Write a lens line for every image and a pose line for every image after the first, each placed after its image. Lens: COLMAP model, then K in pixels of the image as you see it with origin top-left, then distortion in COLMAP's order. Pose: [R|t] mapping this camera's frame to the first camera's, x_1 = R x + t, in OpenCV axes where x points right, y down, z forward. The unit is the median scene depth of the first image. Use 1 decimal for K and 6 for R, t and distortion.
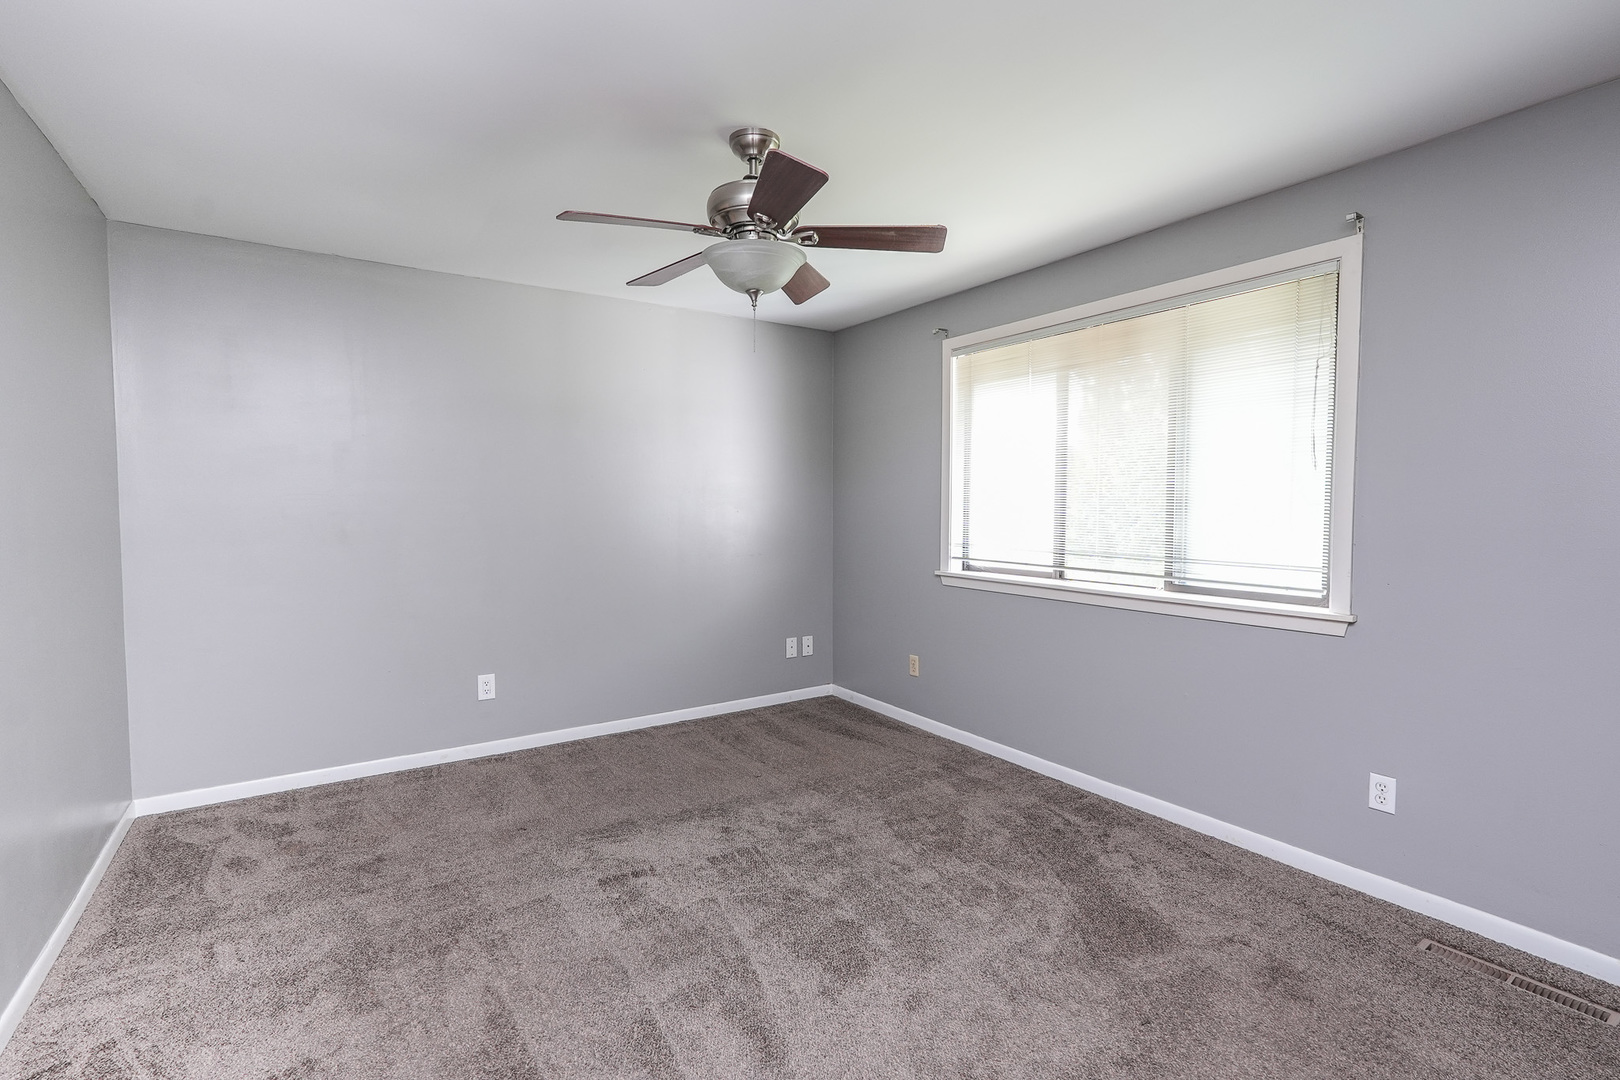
lens RADIAL K [[743.3, 0, 810.9], [0, 743.3, 544.1], [0, 0, 1]] dist [-0.015227, 0.009615]
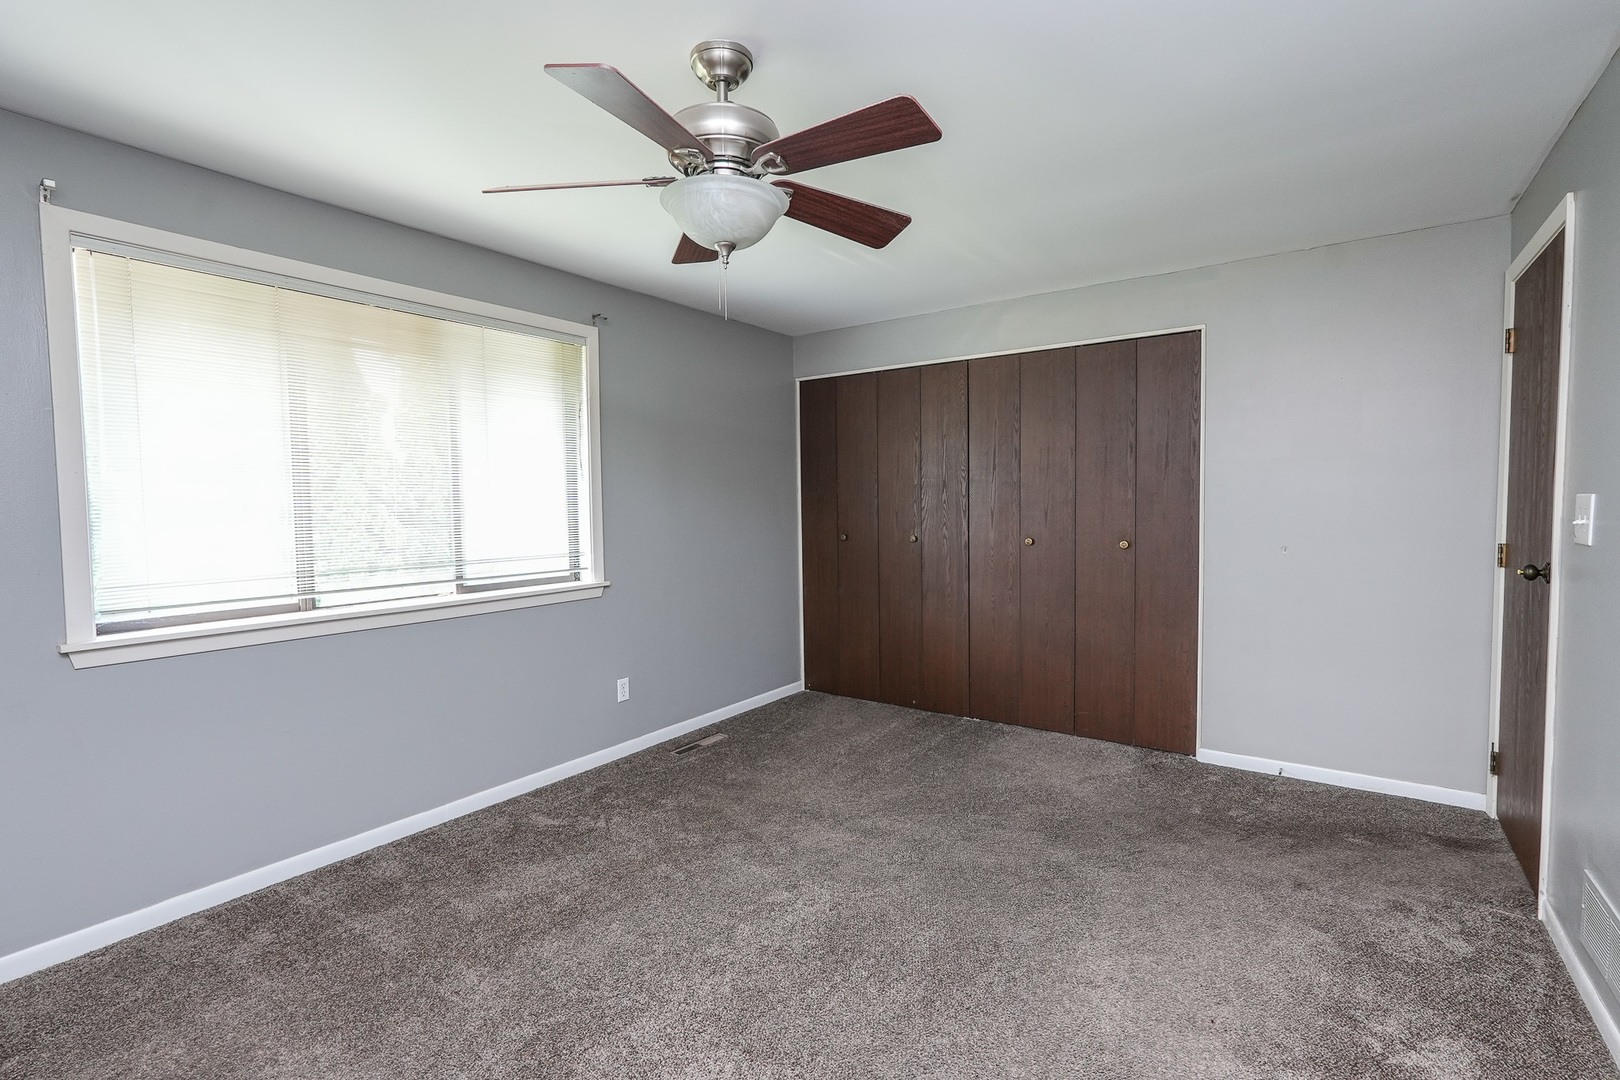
lens RADIAL K [[743.3, 0, 810.8], [0, 743.3, 537.4], [0, 0, 1]] dist [-0.015227, 0.009615]
pose [[-0.350721, -0.044880, 0.935404, -0.643512], [0.060614, 0.995669, 0.070498, -0.057171], [-0.934516, 0.081424, -0.346482, 0.880352]]
